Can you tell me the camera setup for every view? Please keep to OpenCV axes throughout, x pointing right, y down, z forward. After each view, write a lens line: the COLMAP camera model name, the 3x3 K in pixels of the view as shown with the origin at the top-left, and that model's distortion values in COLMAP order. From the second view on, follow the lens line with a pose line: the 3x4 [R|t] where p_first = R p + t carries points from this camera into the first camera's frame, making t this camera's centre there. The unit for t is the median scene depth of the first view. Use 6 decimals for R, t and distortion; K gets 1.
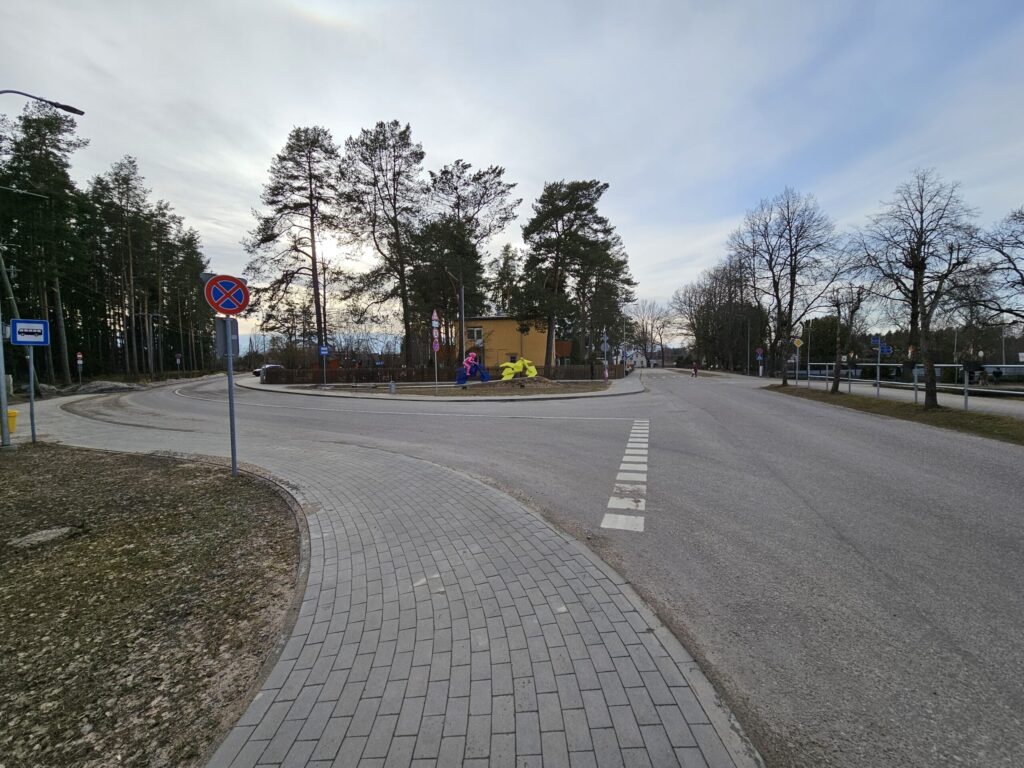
lens RADIAL K [[412.1, 0, 512.0], [0, 412.1, 384.0], [0, 0, 1]] dist [0.000011, -0.000002]
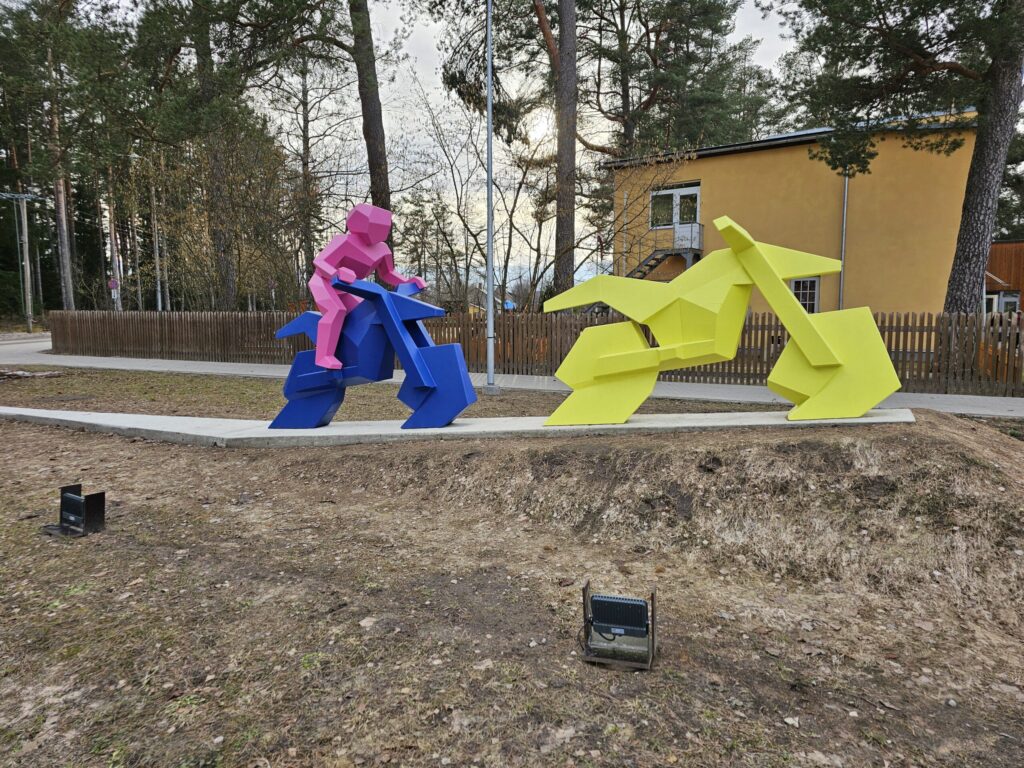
lens RADIAL K [[670.4, 0, 512.0], [0, 670.4, 384.0], [0, 0, 1]] dist [0.073783, -0.001966]
pose [[0.896452, 0.046629, -0.440680, 0.035169], [-0.024214, 0.998117, 0.056355, -0.022378], [0.442478, -0.039849, 0.895893, 0.566094]]
